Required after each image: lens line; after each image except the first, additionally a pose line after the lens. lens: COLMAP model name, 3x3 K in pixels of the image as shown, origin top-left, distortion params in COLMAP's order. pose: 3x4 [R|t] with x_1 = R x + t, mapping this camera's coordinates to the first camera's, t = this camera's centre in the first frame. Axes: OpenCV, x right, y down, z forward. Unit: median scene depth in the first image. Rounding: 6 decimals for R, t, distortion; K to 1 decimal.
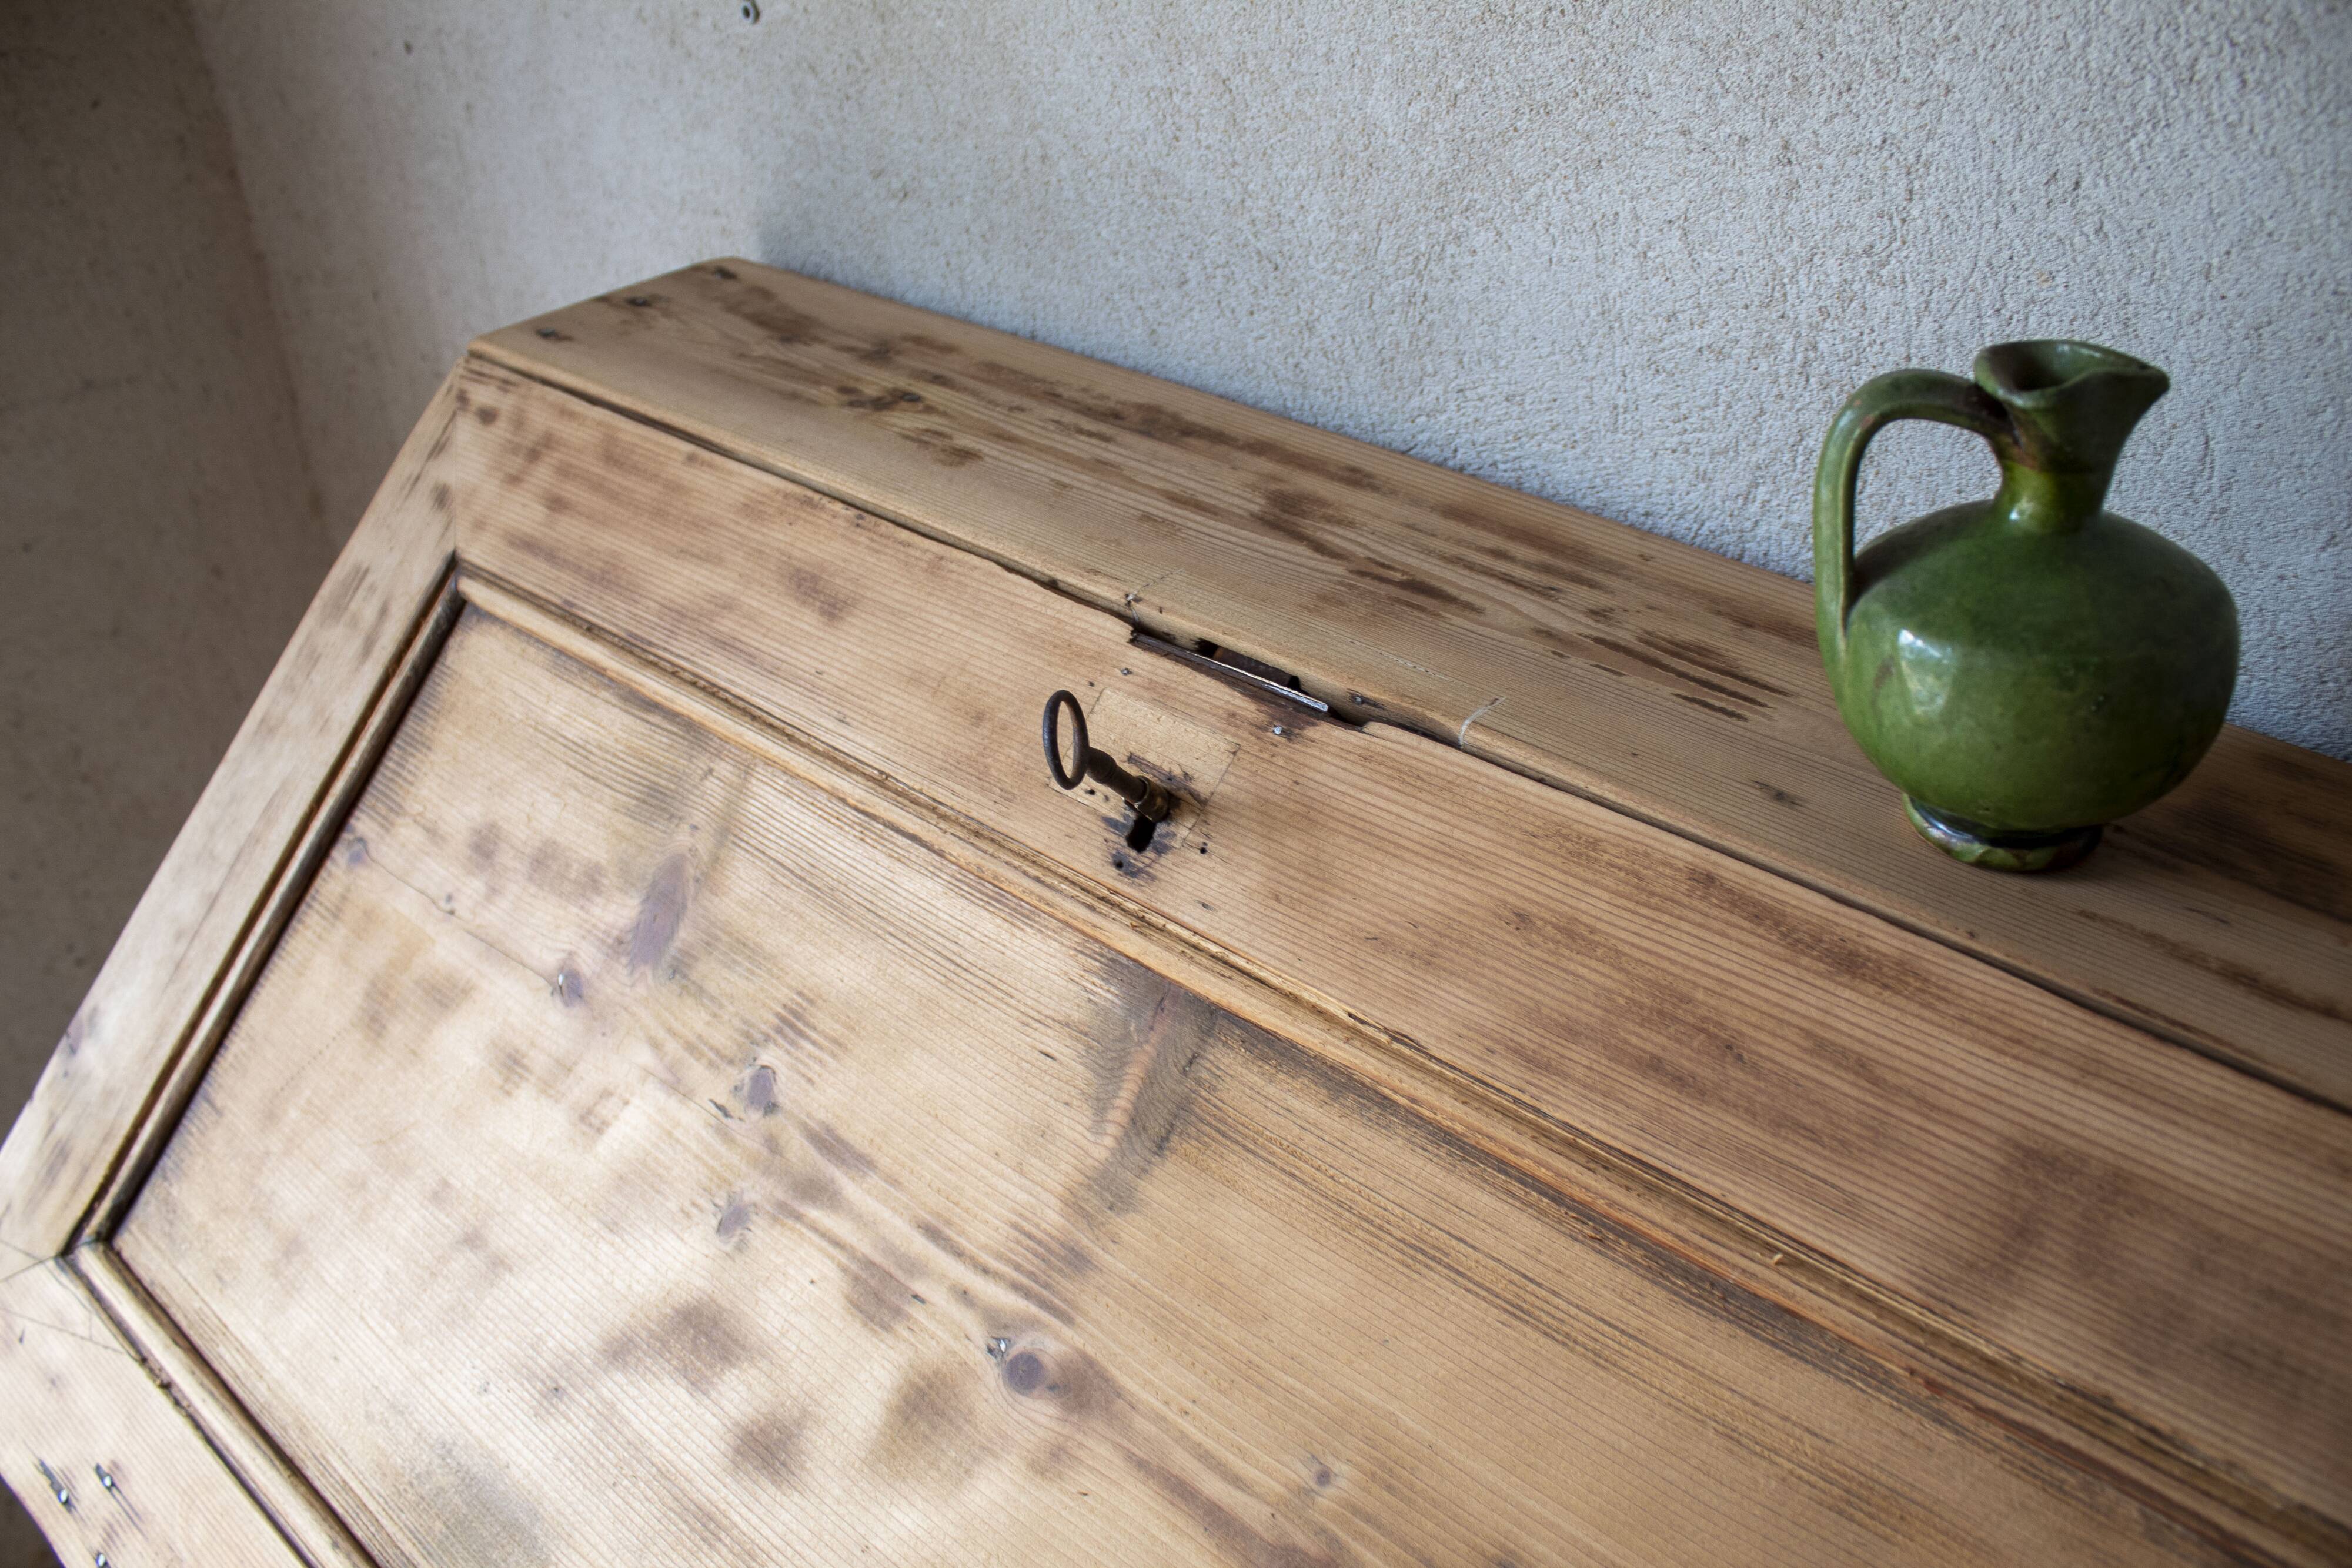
lens RADIAL K [[1922.5, 0, 1185.1], [0, 1922.5, 782.4], [0, 0, 1]] dist [-0.171738, 0.140178]
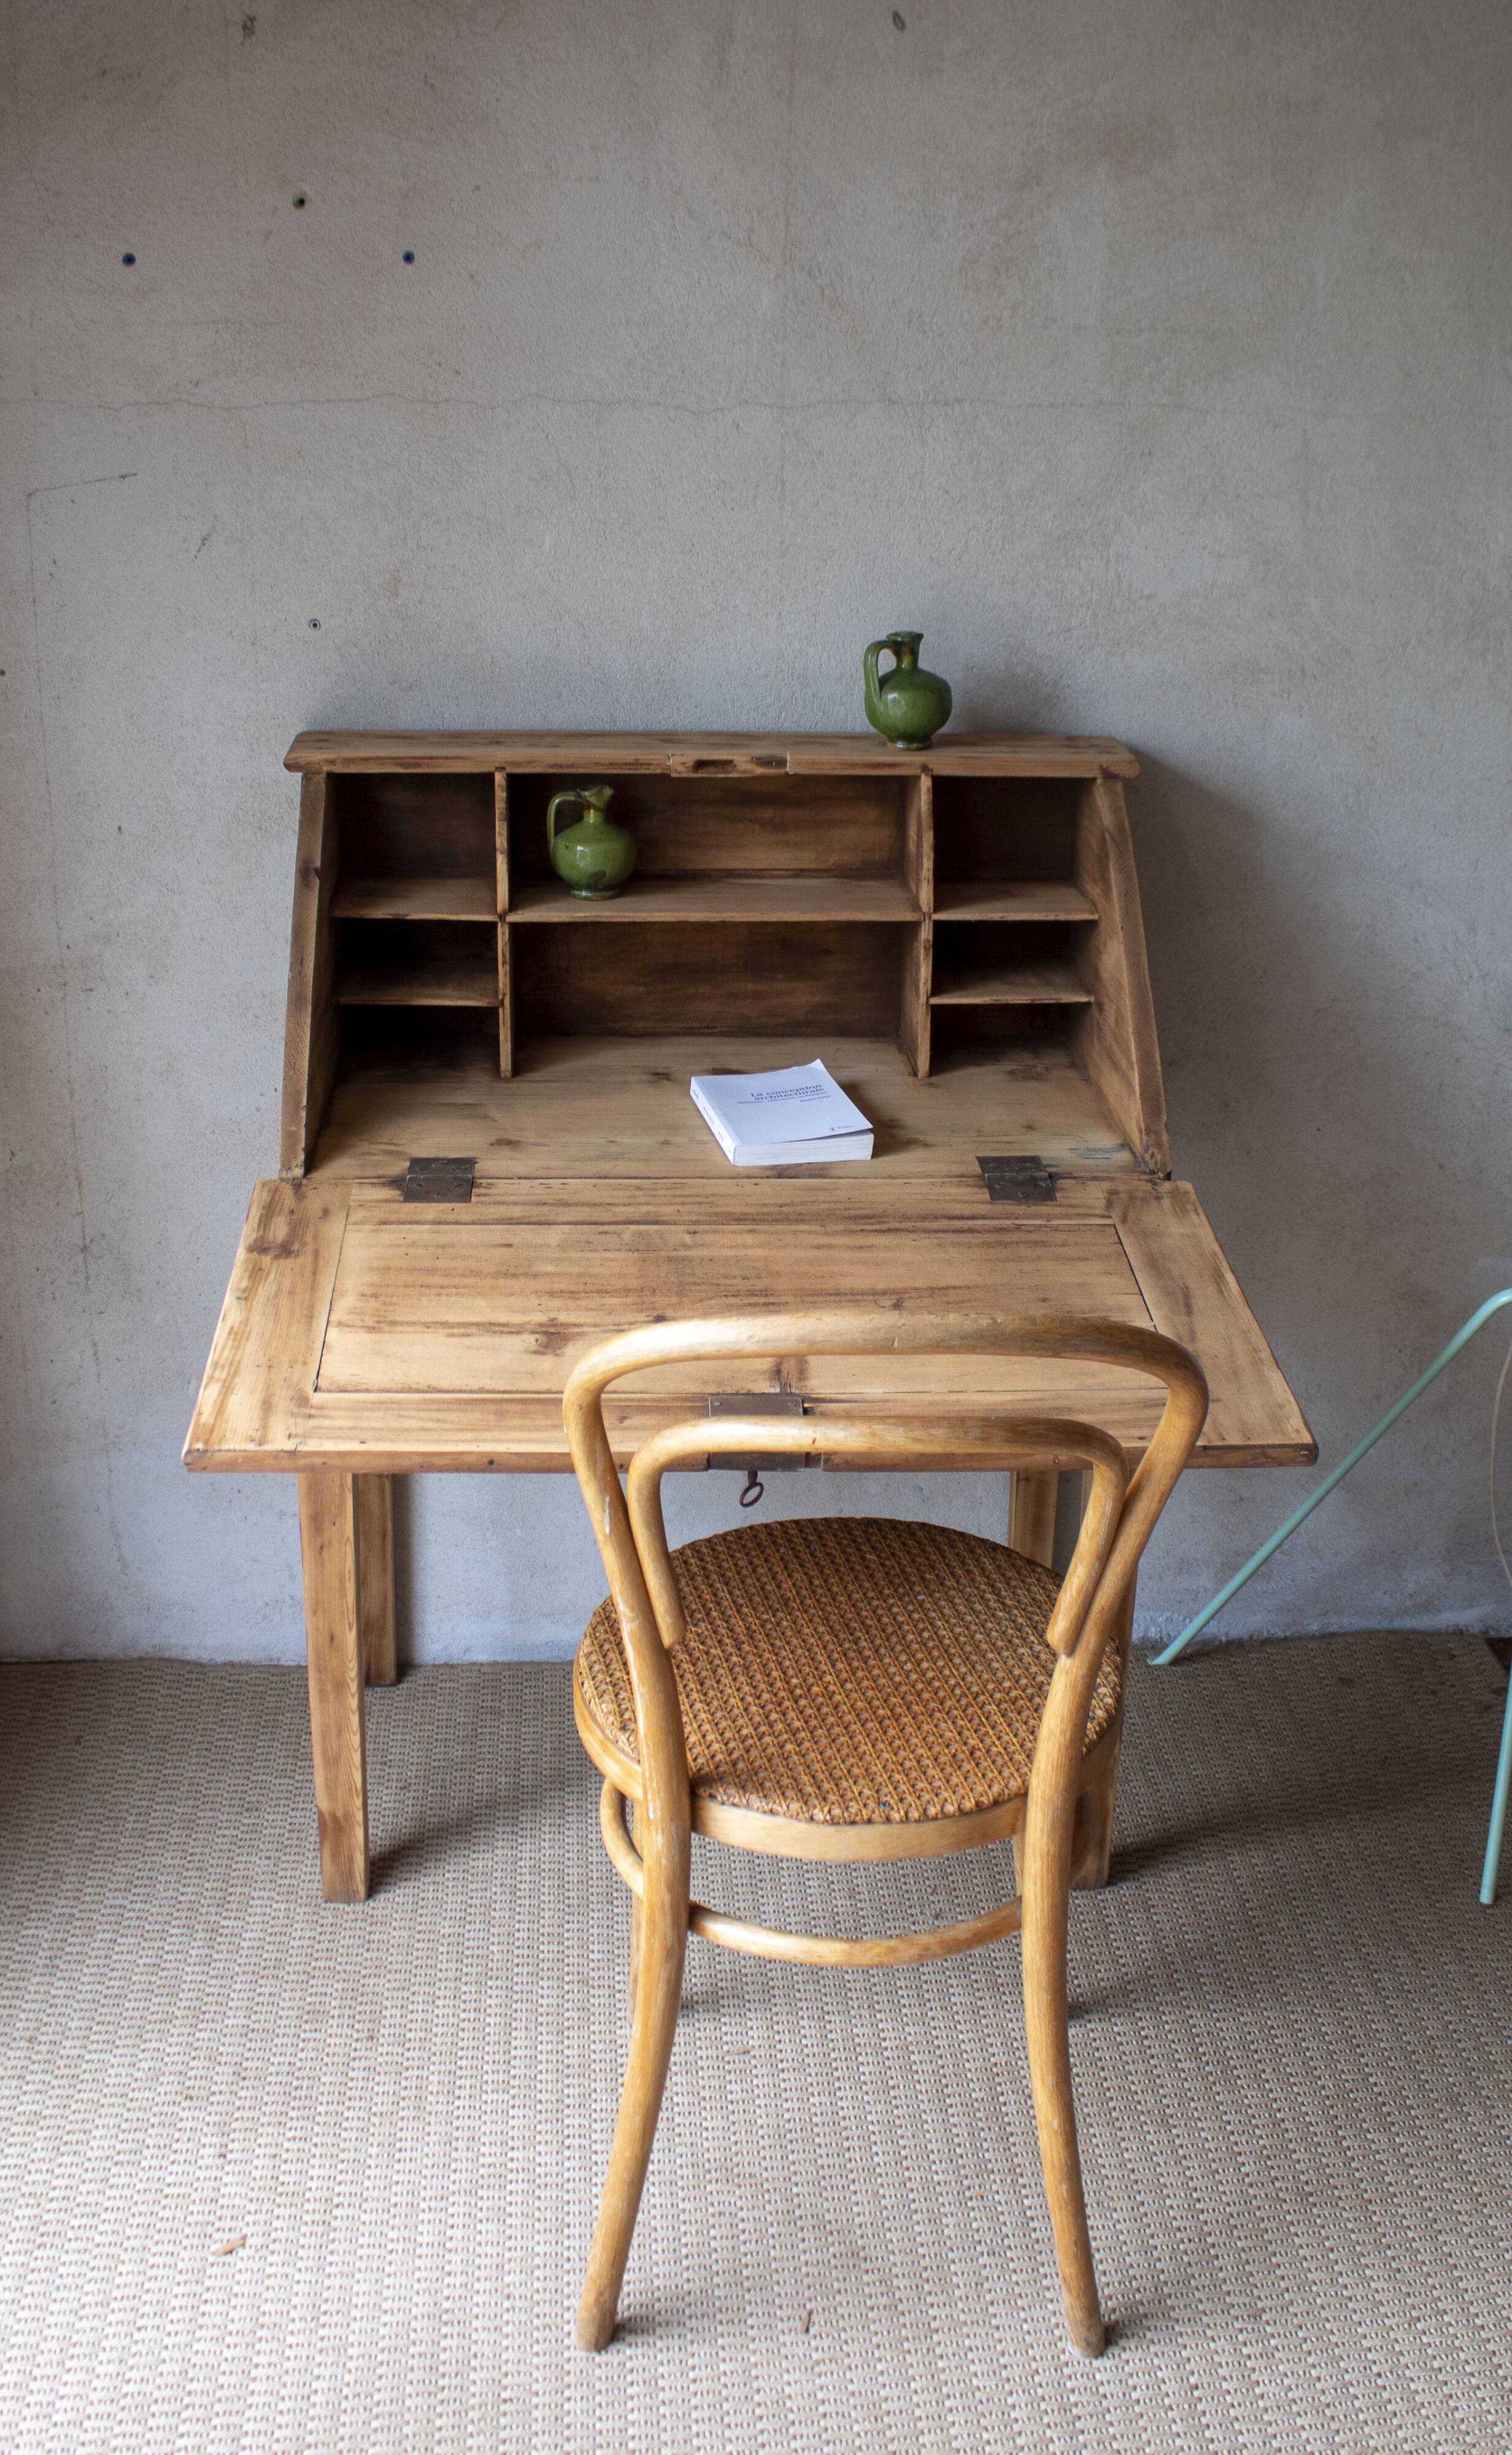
lens RADIAL K [[2473.2, 0, 724.3], [0, 2473.2, 1172.1], [0, 0, 1]] dist [-0.153062, 0.121139]
pose [[0.707350, -0.203146, 0.677043, -2.737652], [0.354562, 0.930573, -0.091216, 0.914344], [-0.611508, 0.304575, 0.730269, -1.798321]]
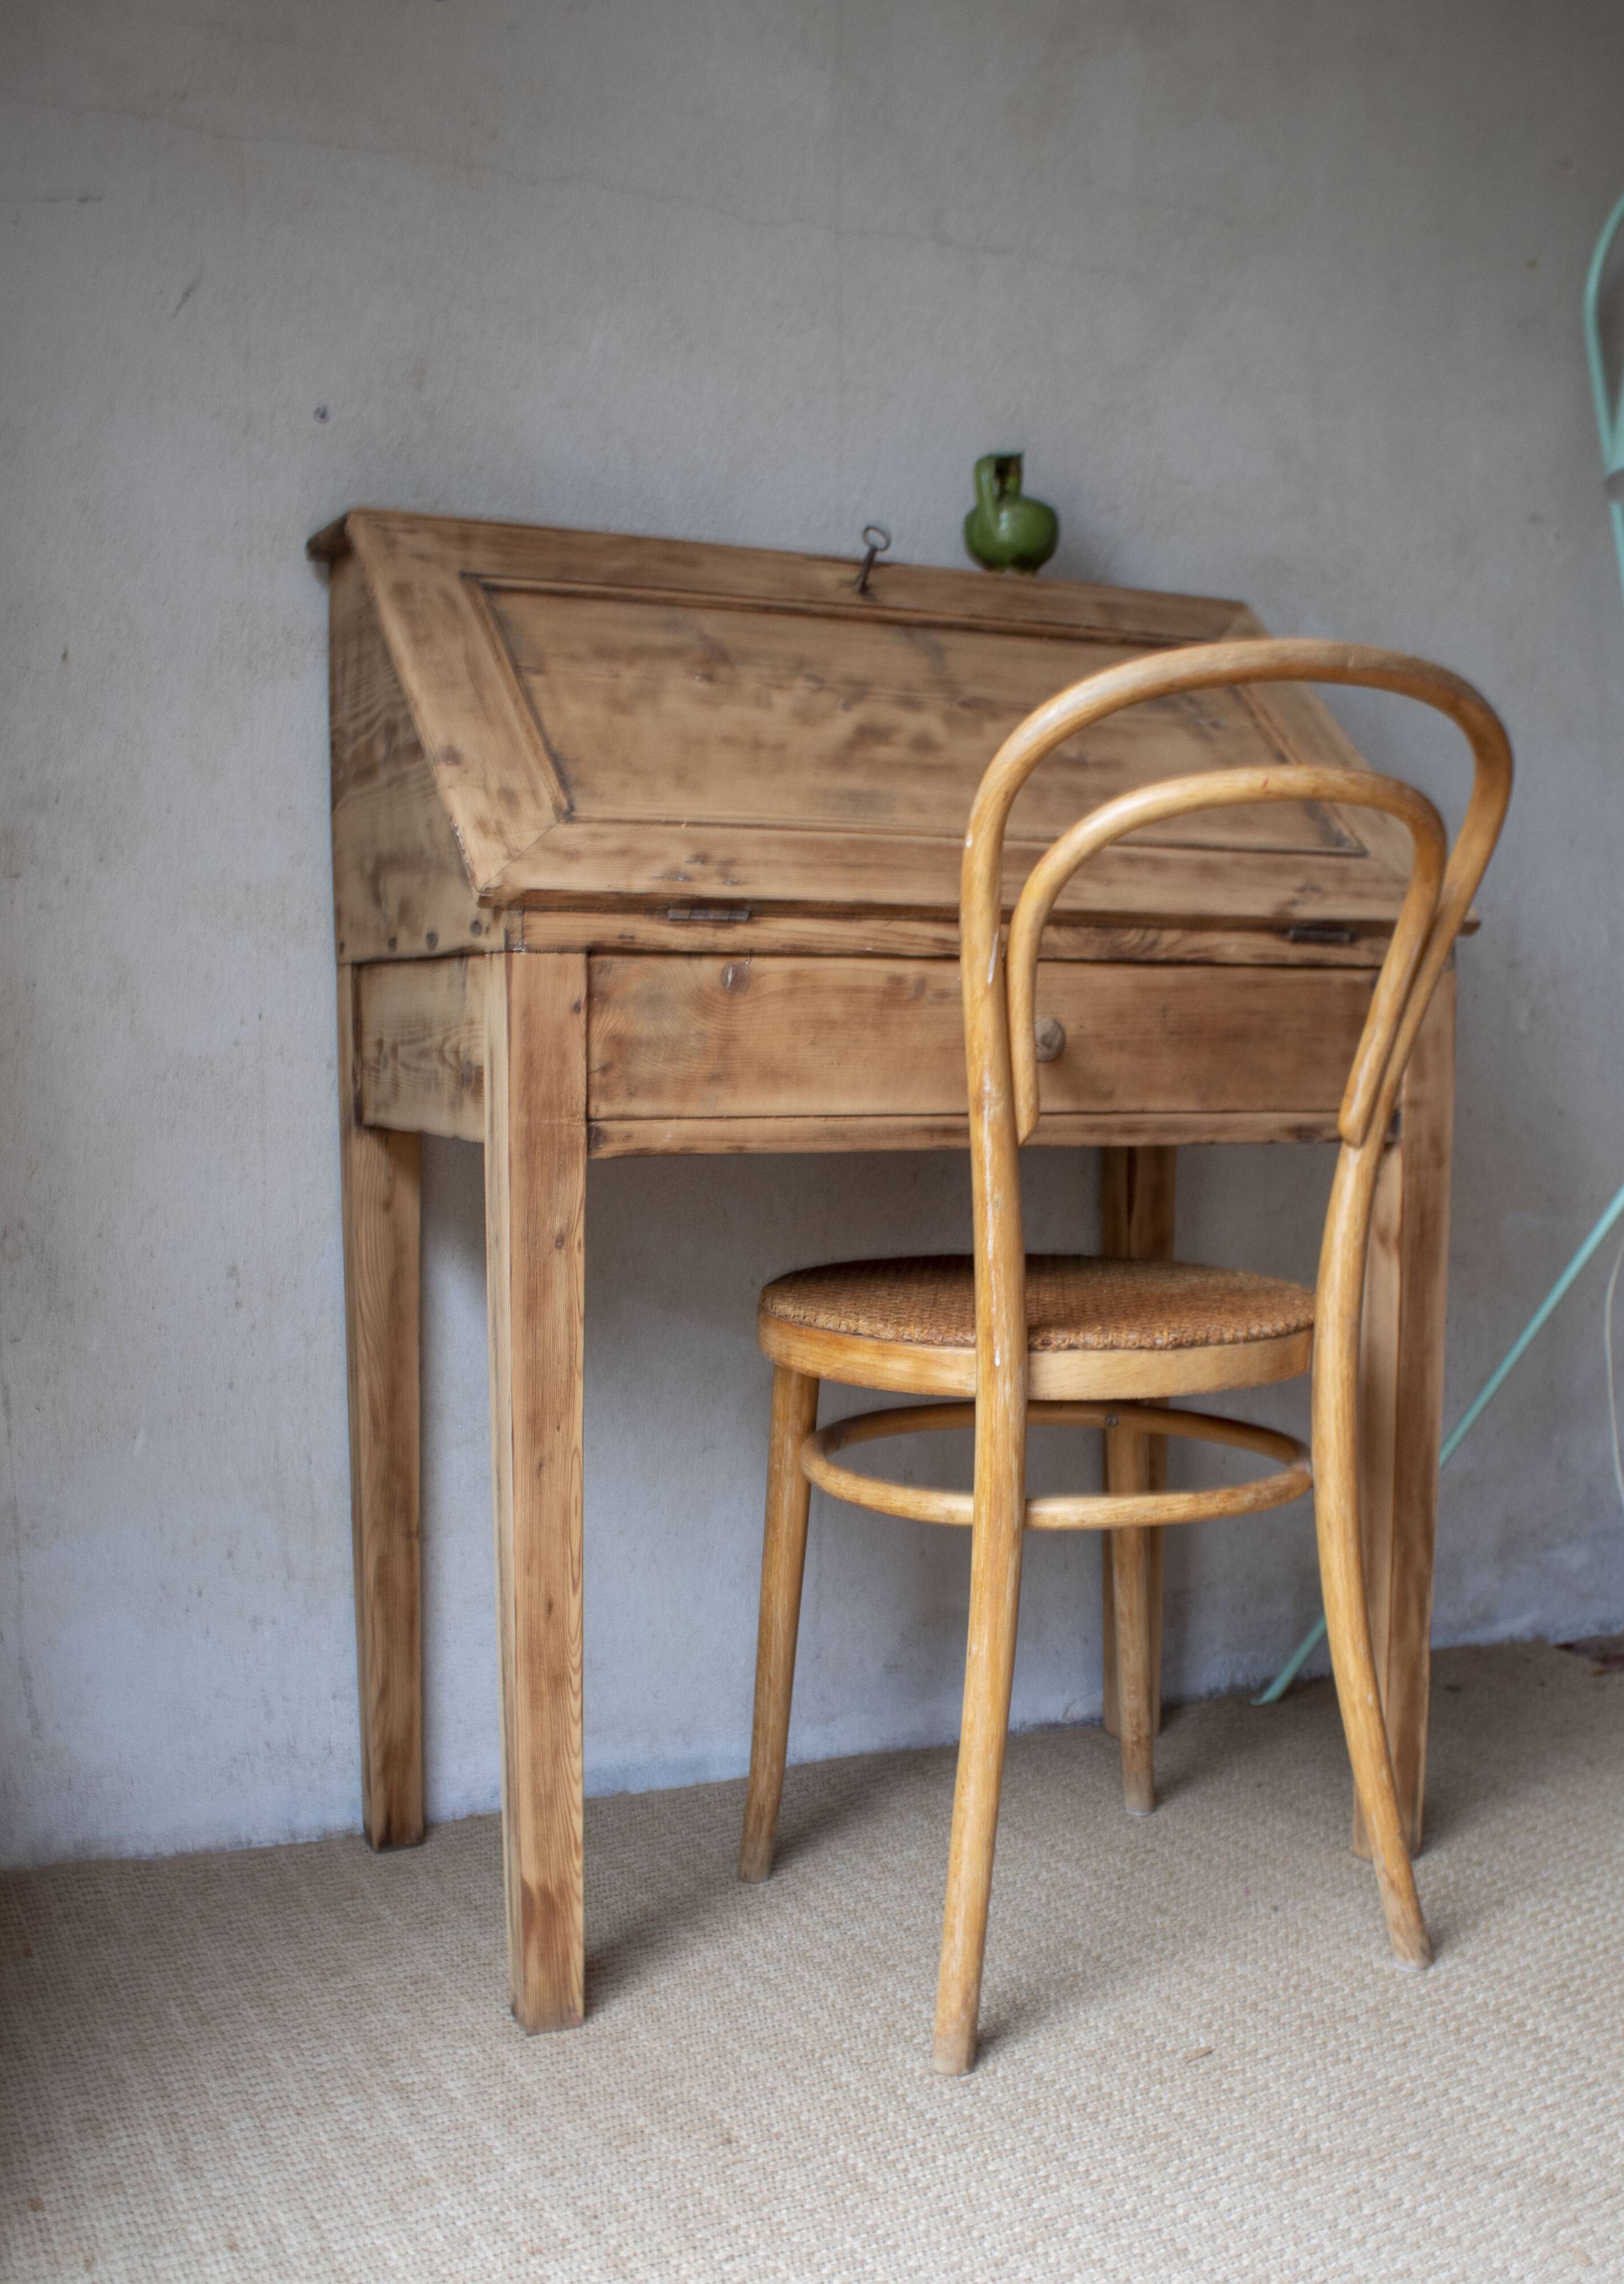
lens RADIAL K [[2358.2, 0, 889.5], [0, 2358.2, 1336.9], [0, 0, 1]] dist [-0.173616, 0.178440]
pose [[0.355968, -0.094195, 0.929739, -2.989493], [0.493673, 0.863703, -0.101507, 1.215258], [-0.793457, 0.495121, 0.353952, 0.210736]]
